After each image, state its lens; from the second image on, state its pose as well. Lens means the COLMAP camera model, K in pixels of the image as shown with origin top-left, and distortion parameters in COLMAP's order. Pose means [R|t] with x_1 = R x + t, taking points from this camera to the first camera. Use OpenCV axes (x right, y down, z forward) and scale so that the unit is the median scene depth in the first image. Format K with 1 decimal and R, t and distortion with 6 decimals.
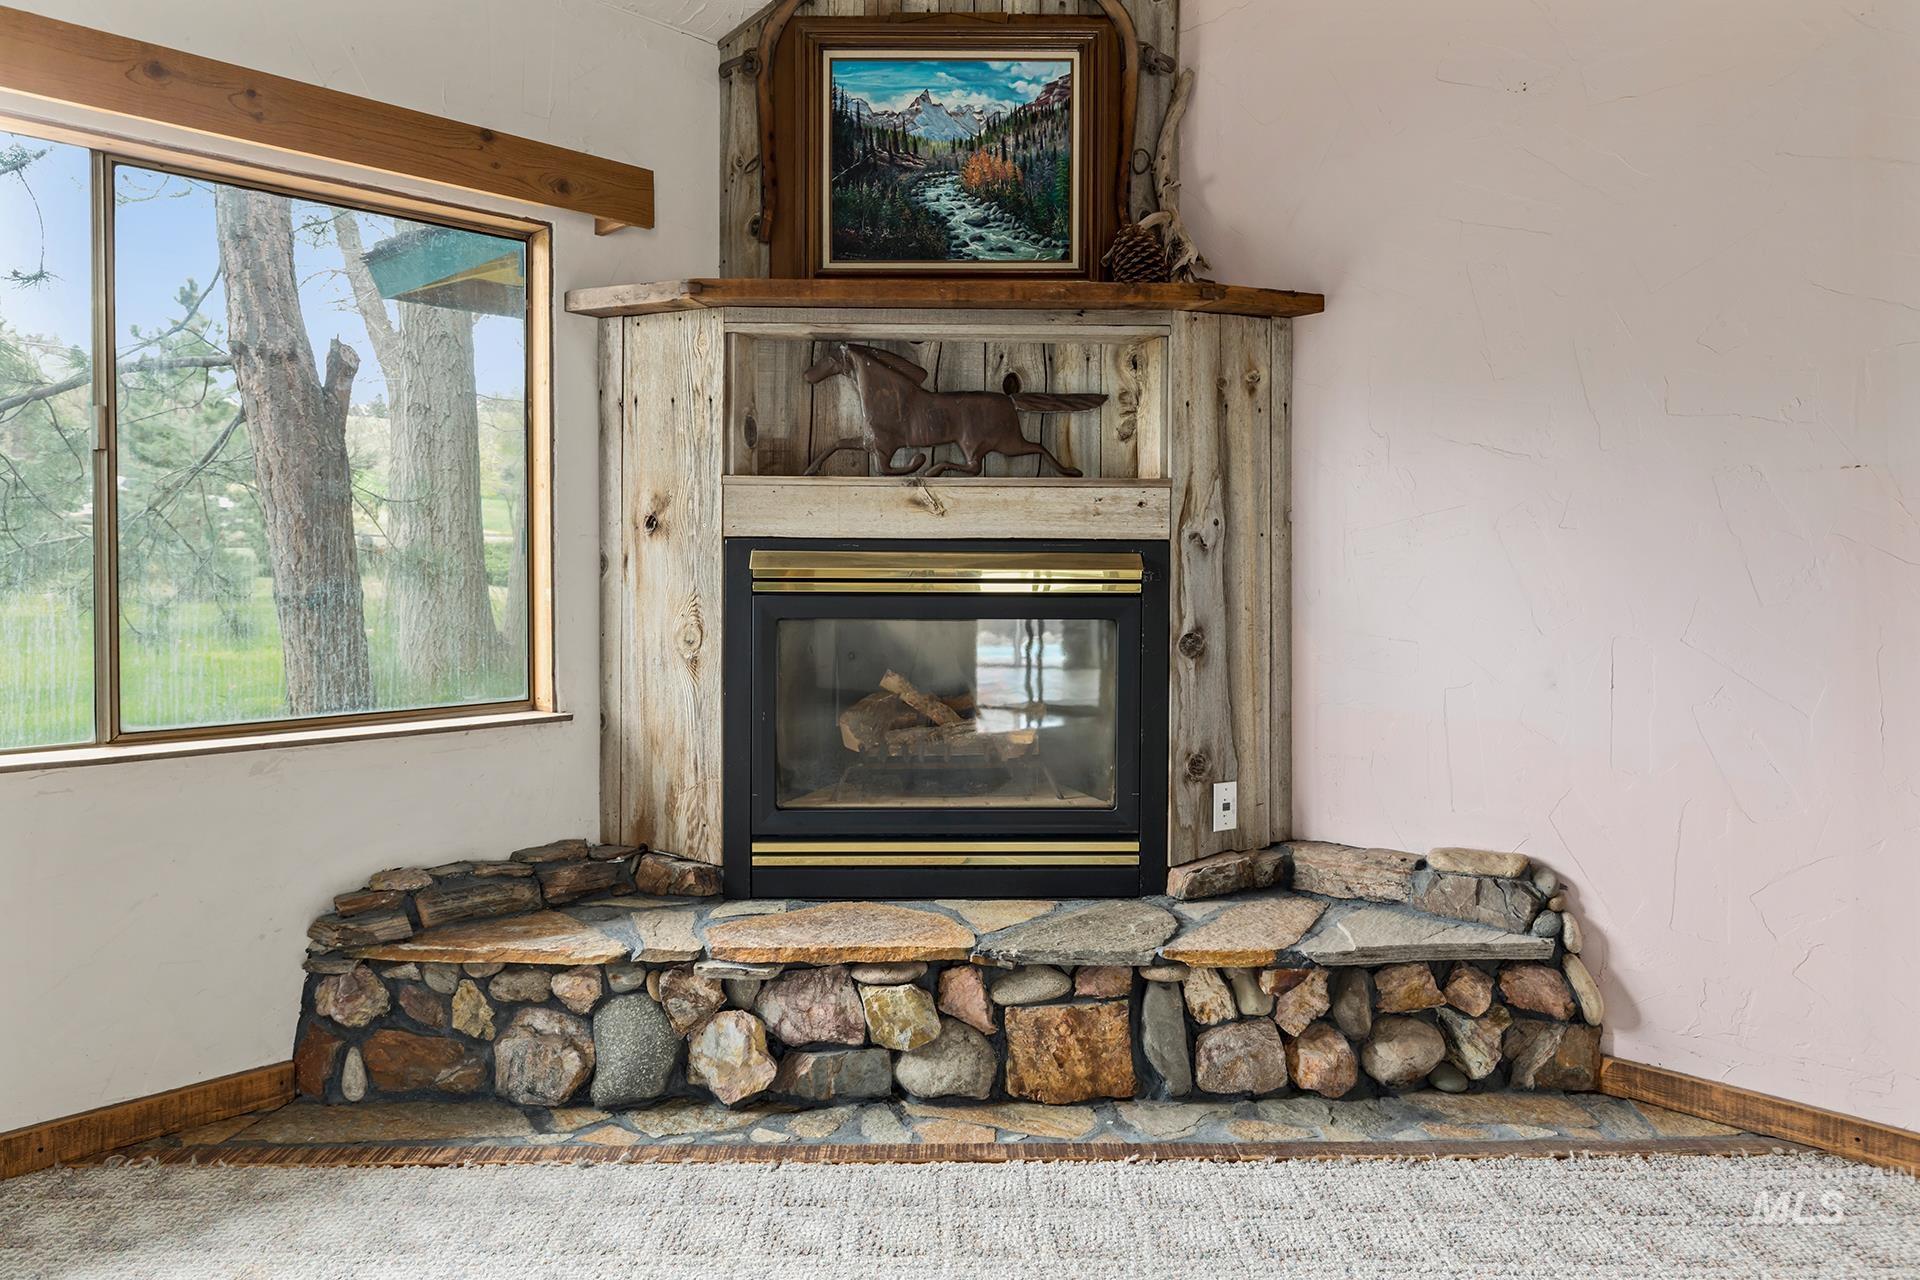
lens RADIAL K [[1282.7, 0, 964.2], [0, 1282.7, 582.1], [0, 0, 1]] dist [-0.002881, 0.000261]
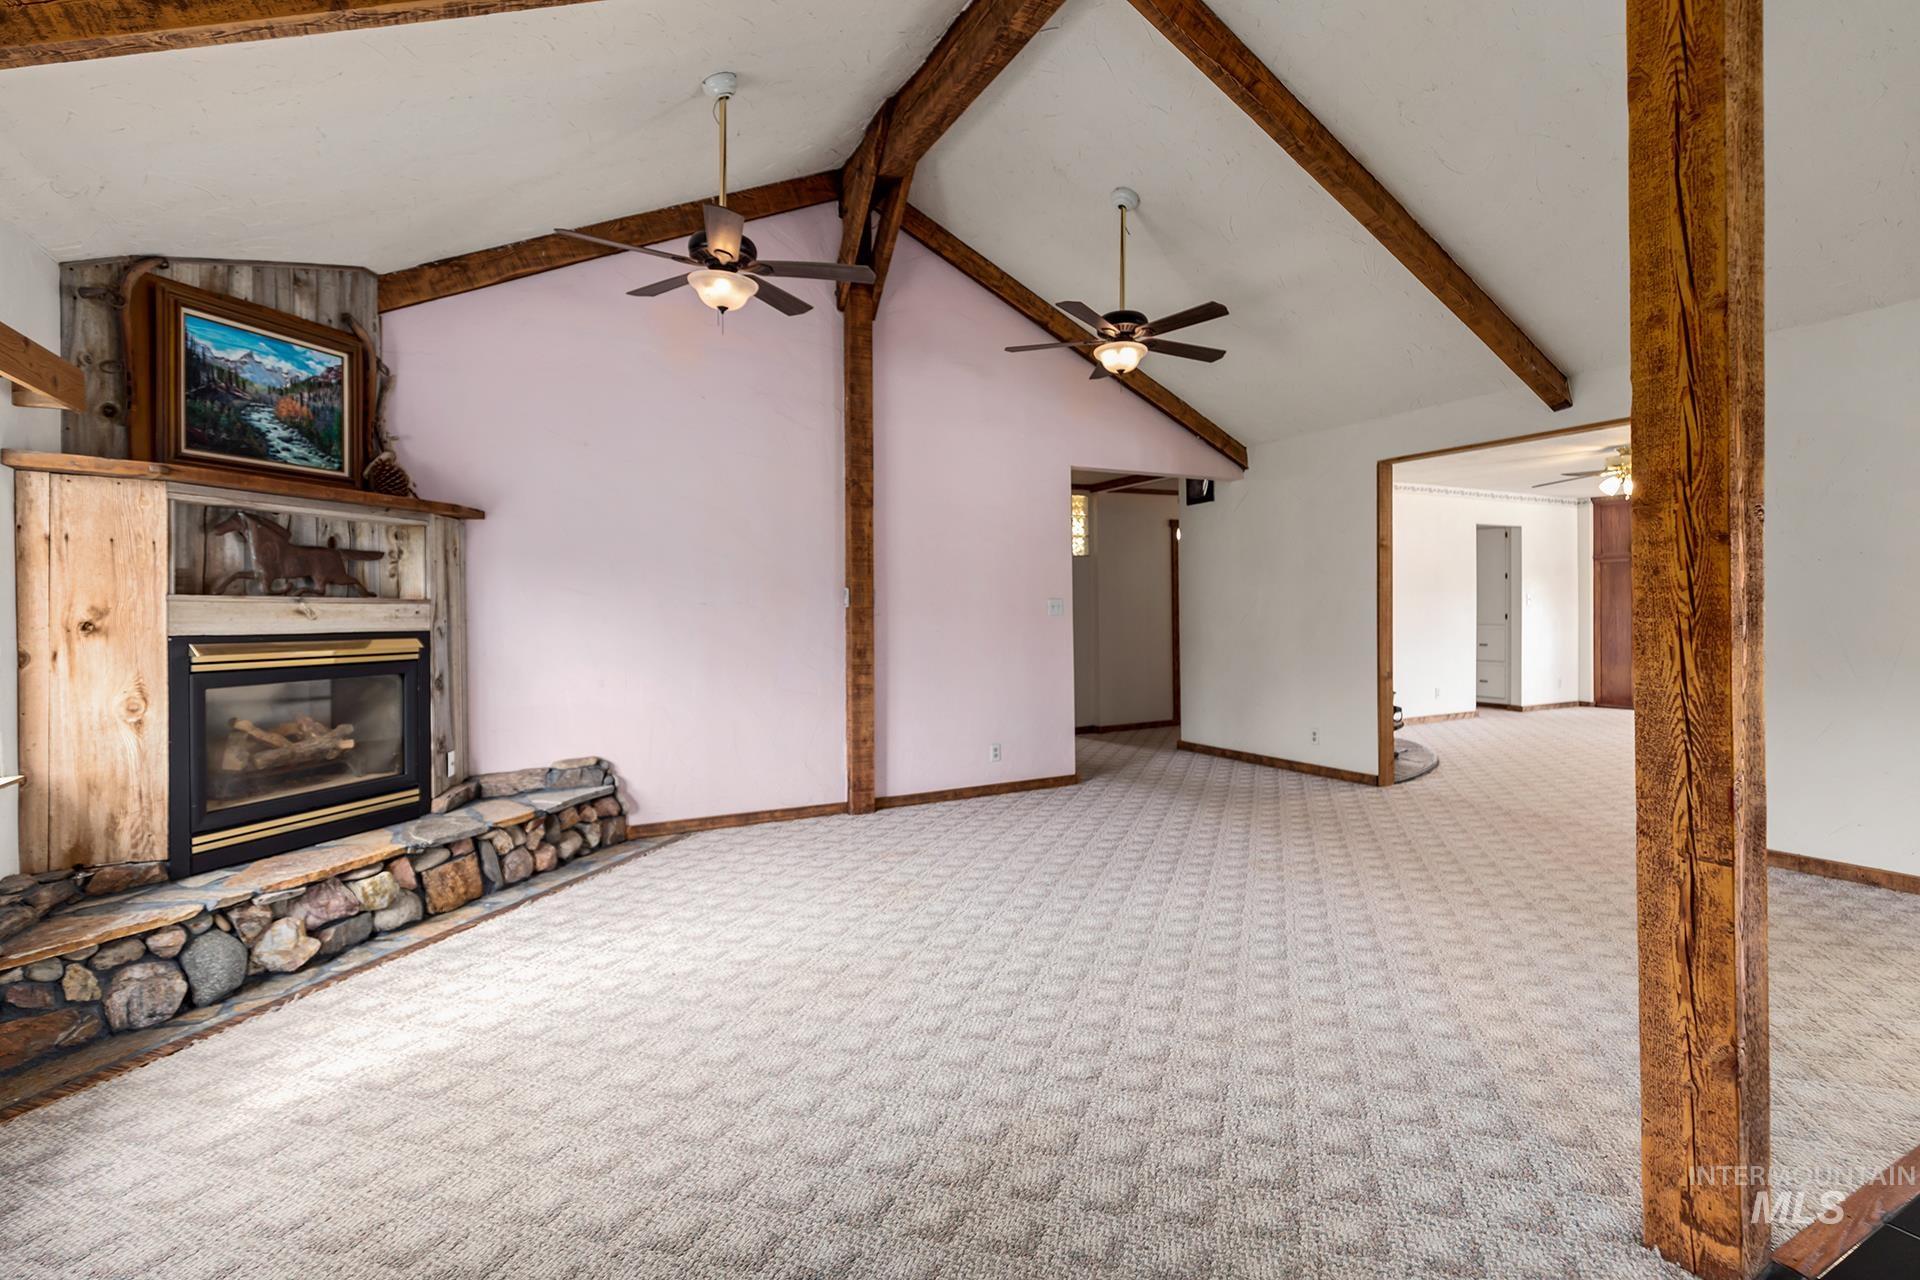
lens RADIAL K [[891.9, 0, 984.4], [0, 891.9, 610.4], [0, 0, 1]] dist [0.004655, 0.000583]
pose [[0.288637, -0.002773, 0.957435, -0.899730], [0.021639, 0.999759, -0.003627, -0.040675], [-0.957194, 0.021765, 0.288628, -0.200827]]
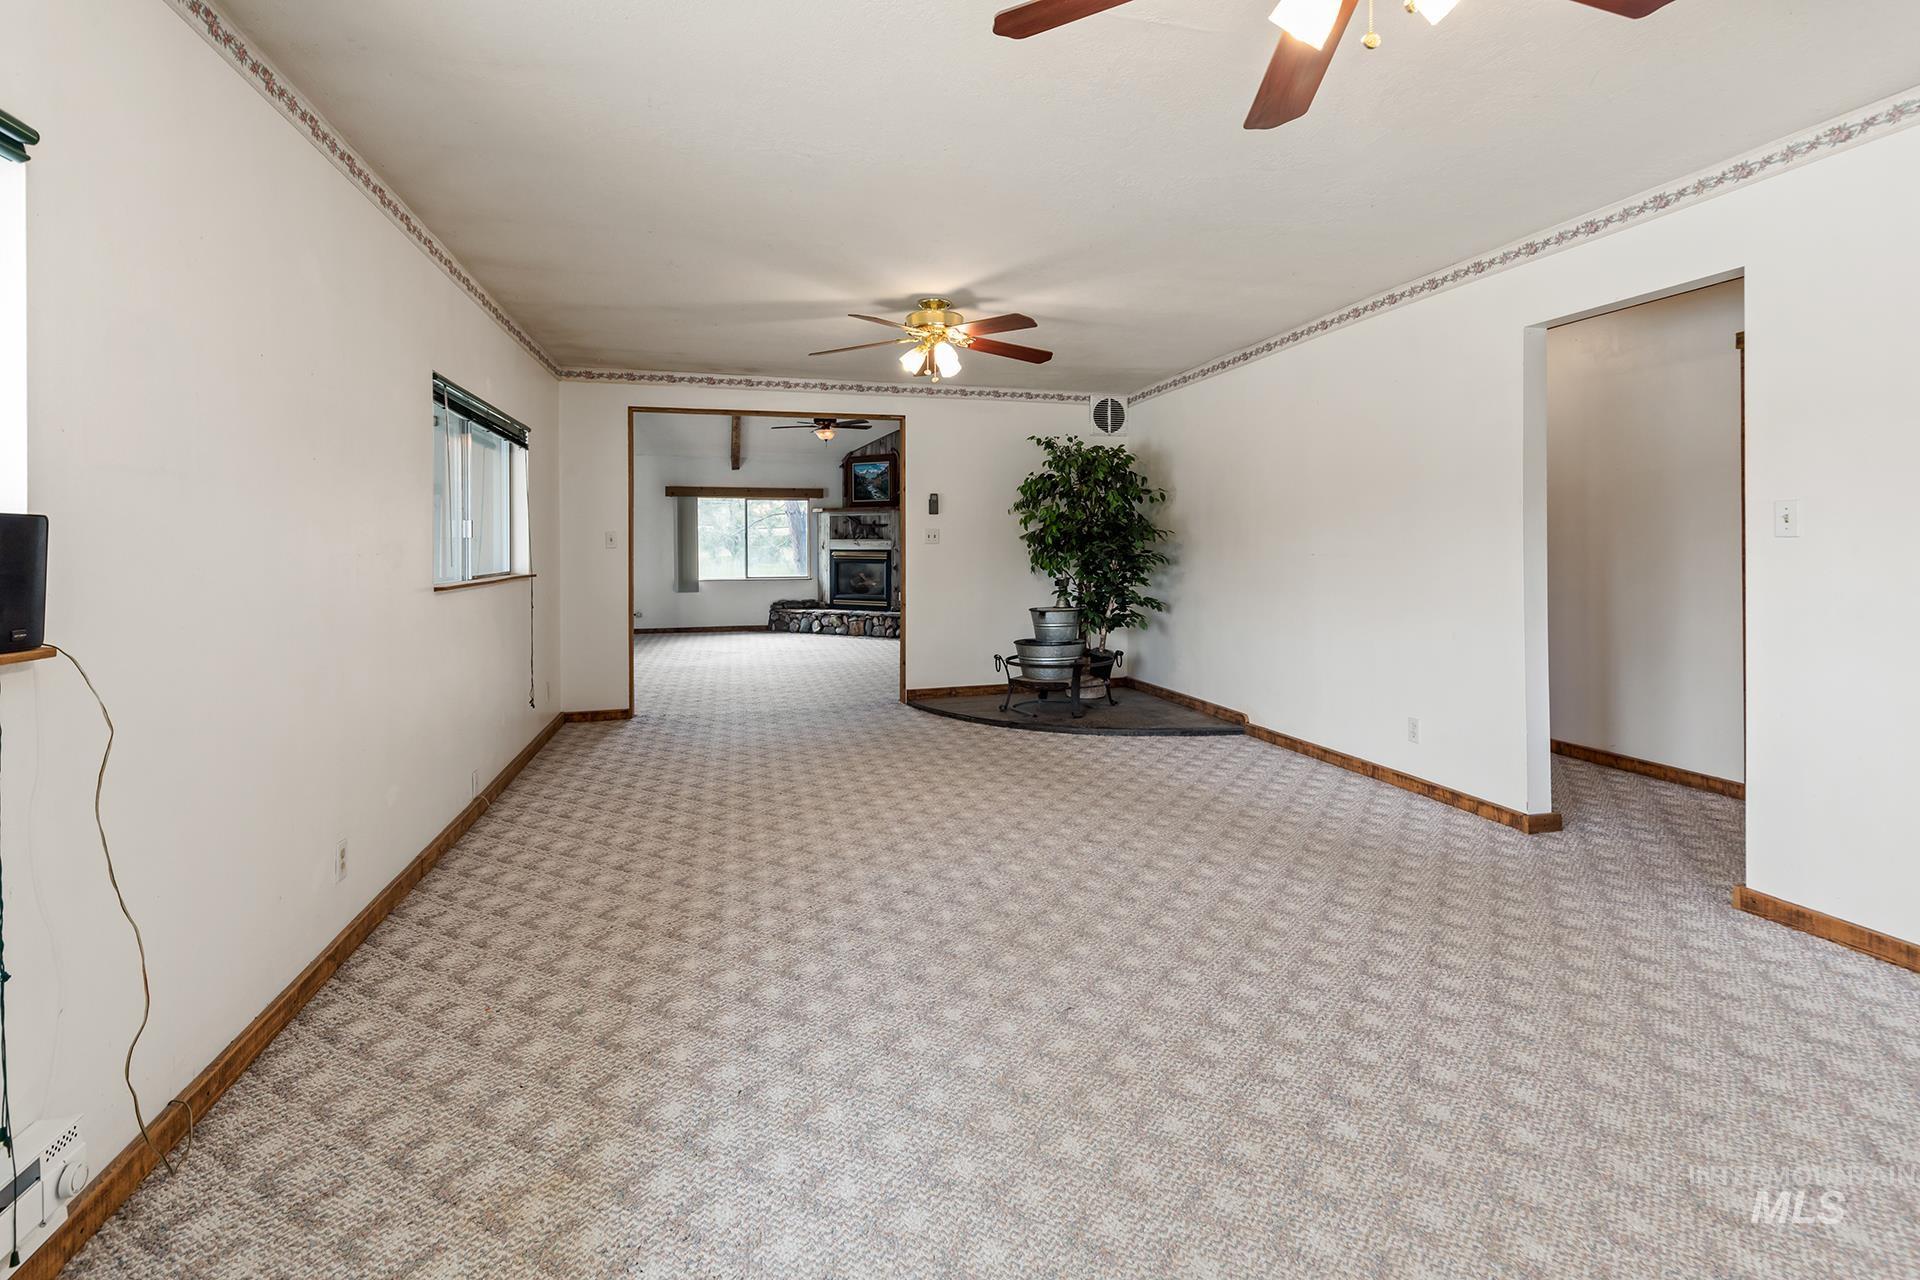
lens RADIAL K [[876.1, 0, 960.9], [0, 876.1, 545.1], [0, 0, 1]] dist [0.000764, 0.000083]
pose [[0.865283, -0.000977, -0.501282, 2.423424], [-0.007476, 0.999862, -0.014853, 0.001669], [0.501228, 0.016600, 0.865156, -2.275516]]
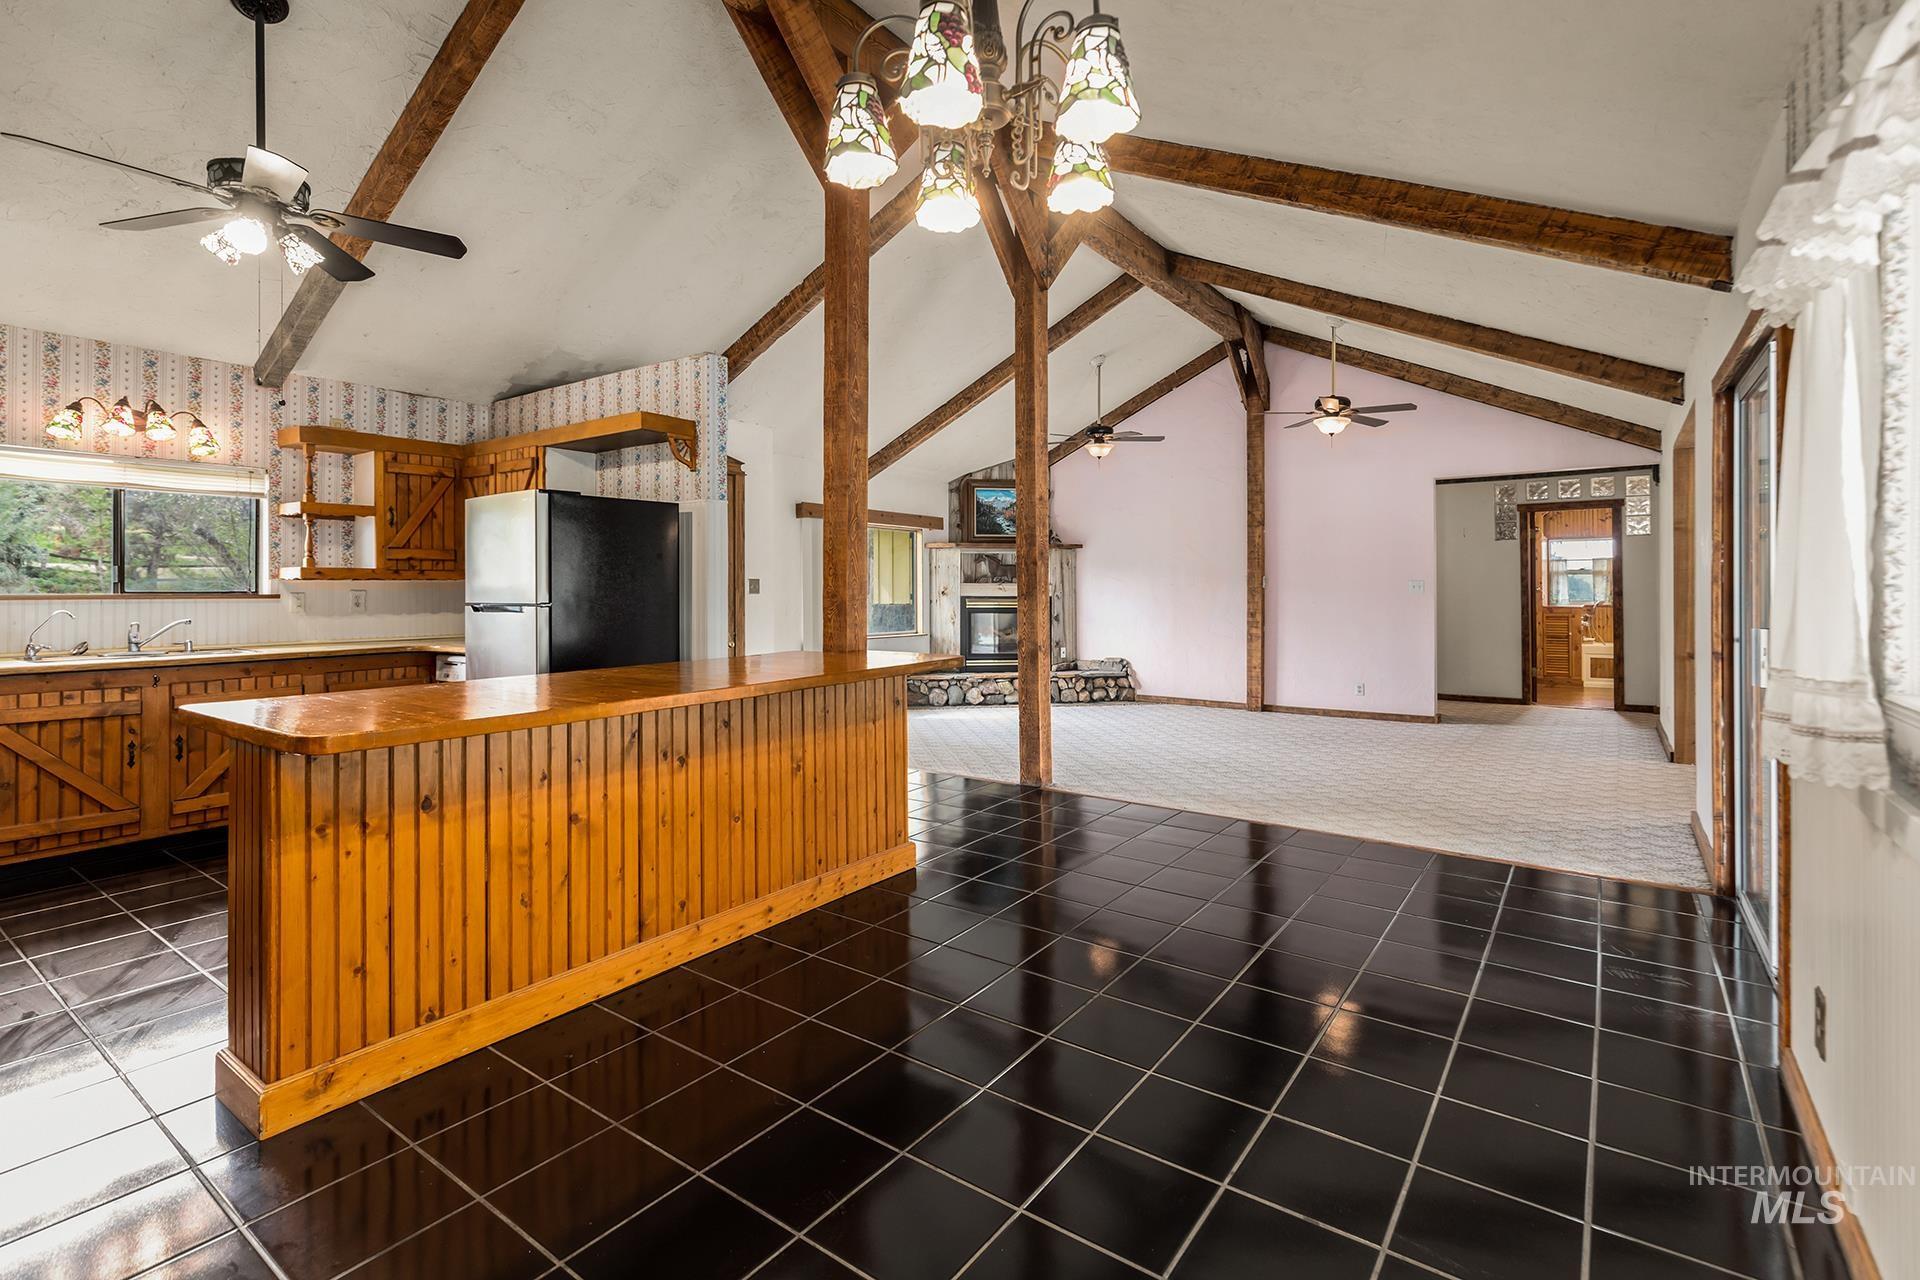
lens RADIAL K [[883.2, 0, 952.6], [0, 883.2, 584.7], [0, 0, 1]] dist [0.002484, 0.000318]
pose [[0.990804, -0.001459, 0.135298, -0.654375], [0.004118, 0.999804, -0.019379, -0.014372], [-0.135244, 0.019758, 0.990615, -2.222942]]
